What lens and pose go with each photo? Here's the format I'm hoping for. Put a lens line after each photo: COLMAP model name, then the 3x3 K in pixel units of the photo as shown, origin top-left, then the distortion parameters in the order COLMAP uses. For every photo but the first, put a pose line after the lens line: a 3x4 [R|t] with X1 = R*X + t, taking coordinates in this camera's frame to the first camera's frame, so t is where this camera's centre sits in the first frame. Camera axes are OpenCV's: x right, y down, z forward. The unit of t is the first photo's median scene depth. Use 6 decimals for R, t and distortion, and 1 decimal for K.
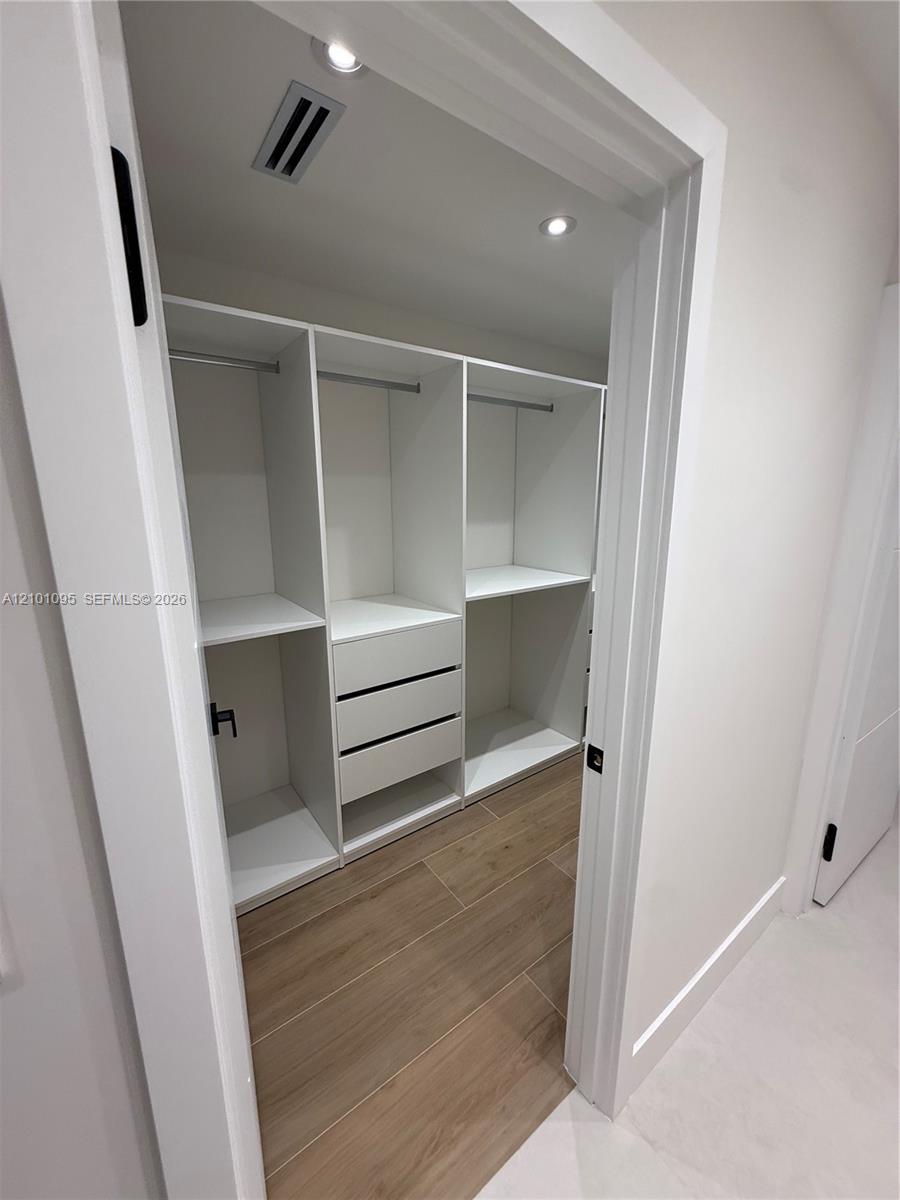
lens RADIAL K [[472.5, 0, 450.0], [0, 472.5, 600.0], [0, 0, 1]] dist [0.000309, 0.000010]
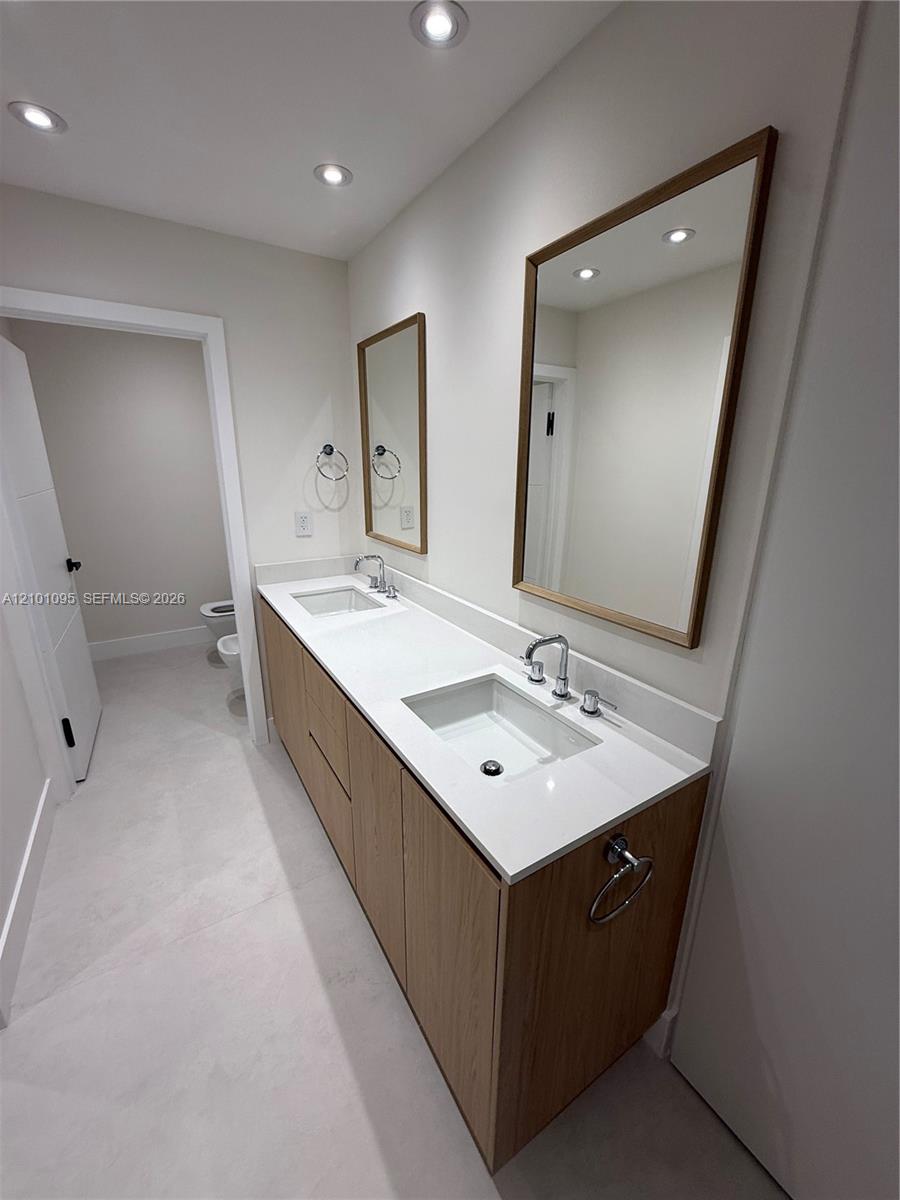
lens RADIAL K [[472.5, 0, 450.0], [0, 472.5, 600.0], [0, 0, 1]] dist [0.000309, 0.000010]
pose [[0.083136, -0.272707, 0.958498, -0.258704], [0.205178, 0.945905, 0.251328, 0.058856], [-0.975187, 0.175768, 0.134592, -0.264964]]
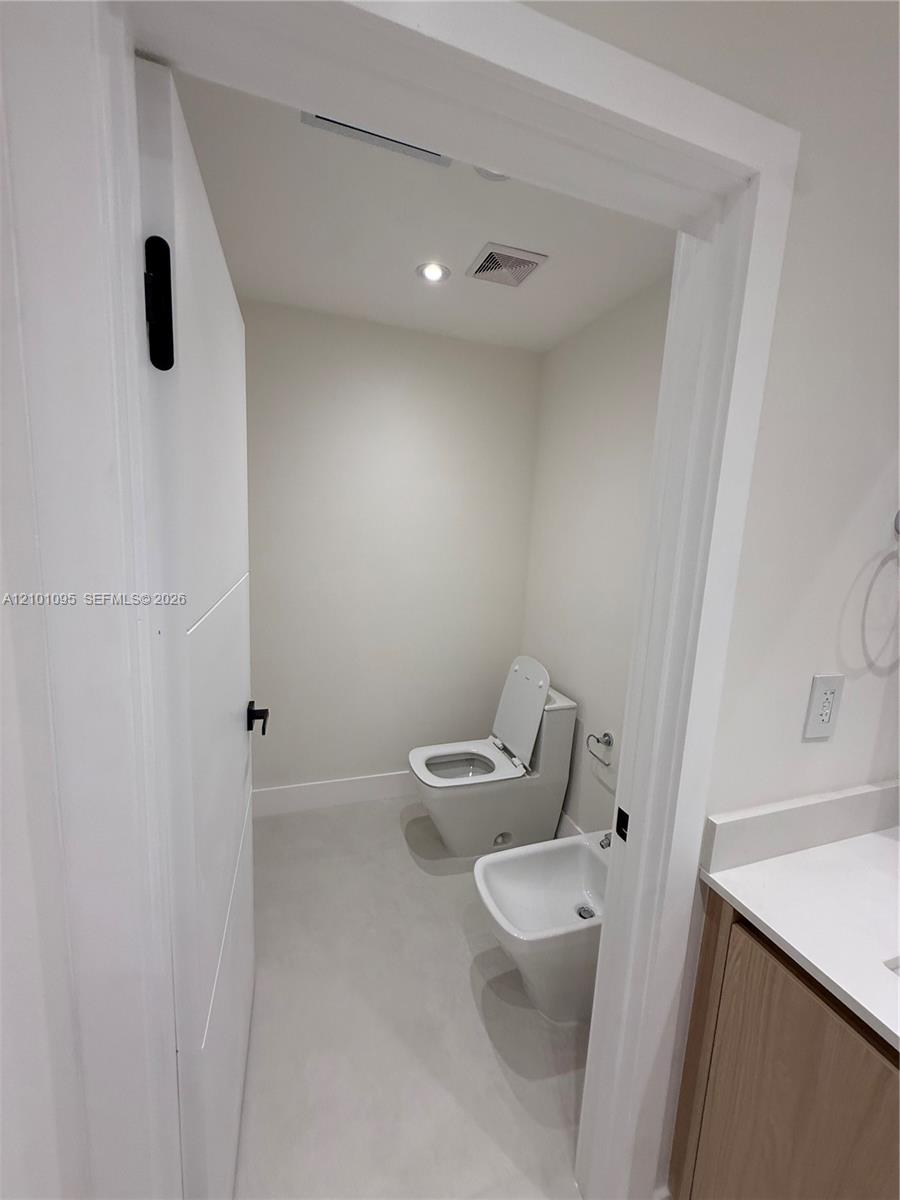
lens RADIAL K [[472.5, 0, 450.0], [0, 472.5, 600.0], [0, 0, 1]] dist [0.000309, 0.000010]
pose [[0.310795, -0.121581, 0.942669, 0.372571], [0.151562, 0.985434, 0.077128, -0.084145], [-0.938315, 0.118902, 0.324696, 0.380693]]
